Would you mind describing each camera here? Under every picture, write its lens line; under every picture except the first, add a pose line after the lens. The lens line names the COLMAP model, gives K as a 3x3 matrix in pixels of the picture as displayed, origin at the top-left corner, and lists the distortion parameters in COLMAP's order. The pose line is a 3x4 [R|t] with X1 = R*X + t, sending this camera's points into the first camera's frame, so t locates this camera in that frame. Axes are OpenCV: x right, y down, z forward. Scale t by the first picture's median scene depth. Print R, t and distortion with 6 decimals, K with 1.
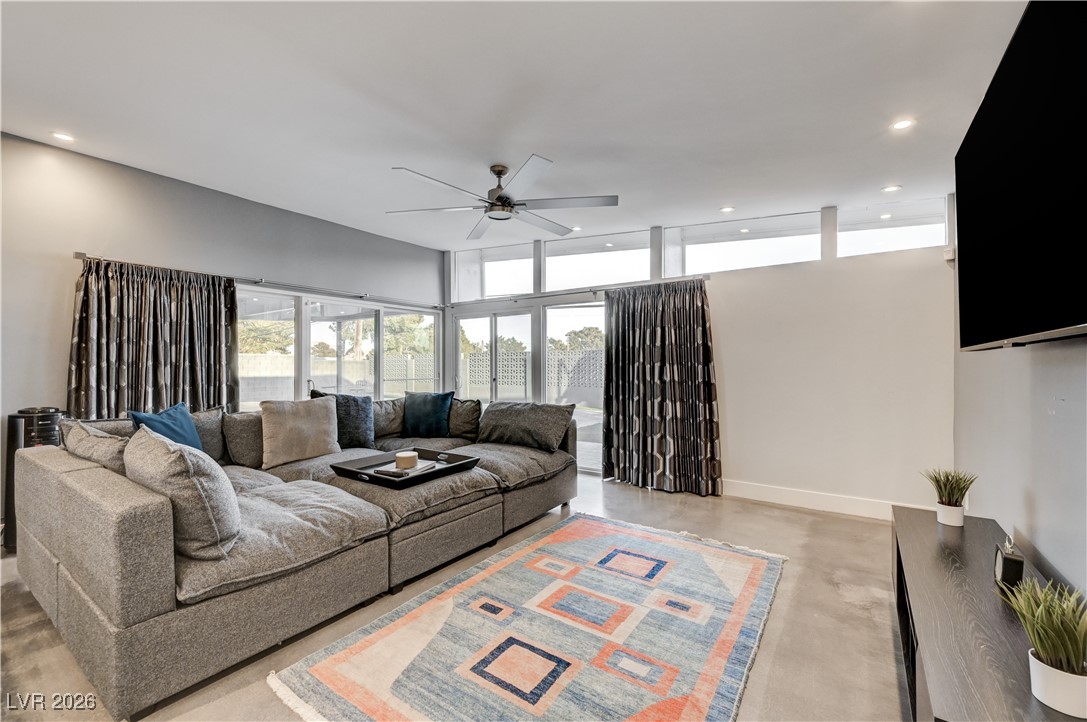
lens RADIAL K [[456.2, 0, 542.5], [0, 456.2, 364.8], [0, 0, 1]] dist [0.001192, 0.000065]
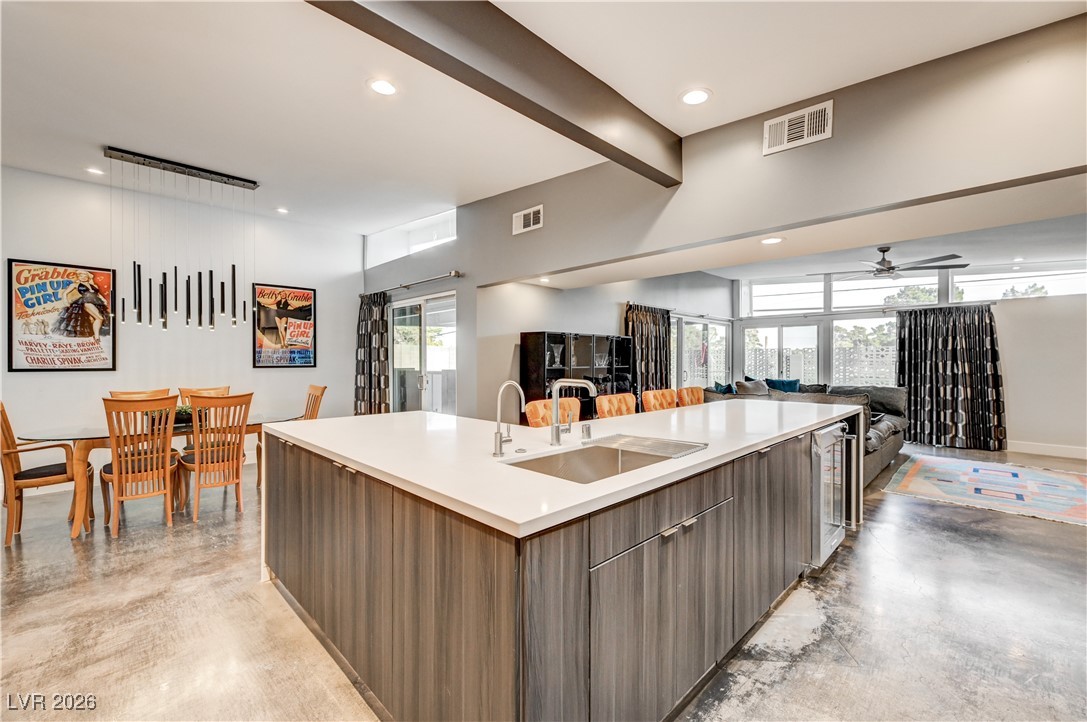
lens RADIAL K [[456.2, 0, 543.8], [0, 456.2, 363.4], [0, 0, 1]] dist [0.001192, 0.000065]
pose [[0.984211, 0.002956, -0.176977, -0.787053], [-0.001436, 0.999961, 0.008717, -0.007924], [0.176996, -0.008325, 0.984176, -0.690874]]
